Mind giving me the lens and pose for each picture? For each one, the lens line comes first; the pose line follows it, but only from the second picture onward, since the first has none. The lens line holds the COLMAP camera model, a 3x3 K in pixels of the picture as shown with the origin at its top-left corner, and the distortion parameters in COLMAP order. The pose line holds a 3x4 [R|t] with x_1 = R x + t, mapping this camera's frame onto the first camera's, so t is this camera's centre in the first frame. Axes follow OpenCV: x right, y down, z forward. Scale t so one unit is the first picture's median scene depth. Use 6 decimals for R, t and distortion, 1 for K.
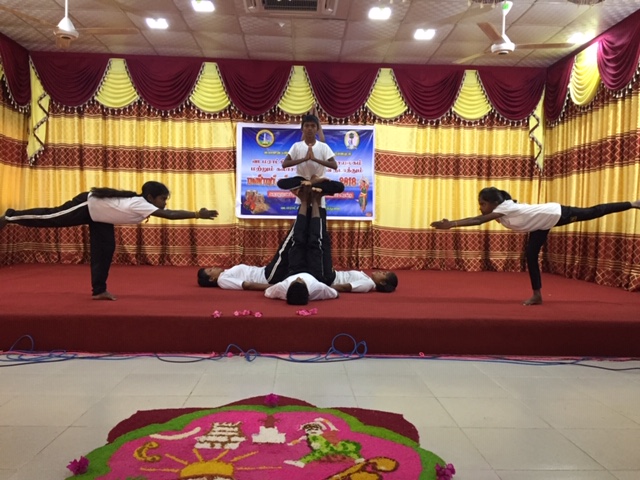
lens RADIAL K [[543.3, 0, 323.2], [0, 543.3, 242.8], [0, 0, 1]] dist [0.078498, -0.097977]
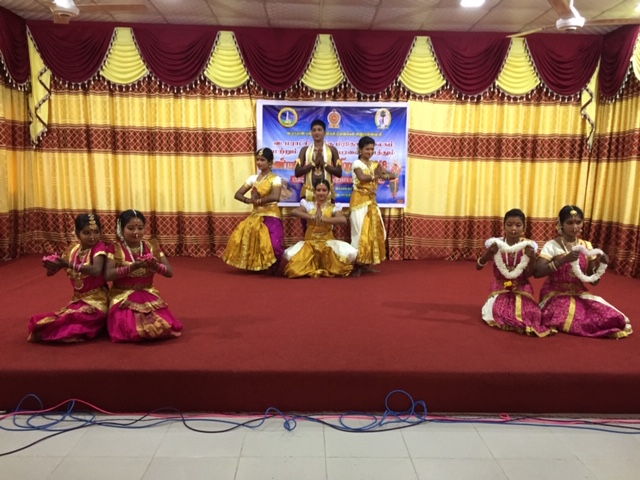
lens RADIAL K [[543.3, 0, 323.2], [0, 543.3, 242.8], [0, 0, 1]] dist [0.078498, -0.097977]
pose [[0.999857, 0.001900, -0.016780, -0.031826], [-0.000293, 0.995449, 0.095299, -0.070310], [0.016885, -0.095280, 0.995307, 0.076218]]
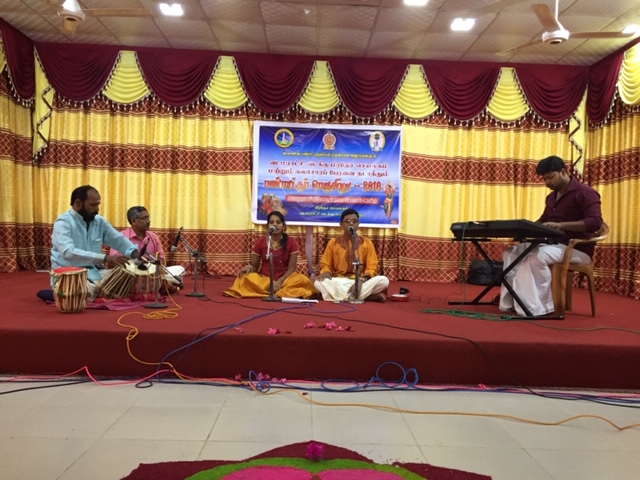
lens RADIAL K [[543.3, 0, 323.2], [0, 543.3, 242.8], [0, 0, 1]] dist [0.078498, -0.097977]
pose [[0.999805, 0.015568, -0.012113, -0.025932], [-0.015803, 0.999684, -0.019548, 0.003840], [0.011804, 0.019736, 0.999736, 0.076466]]
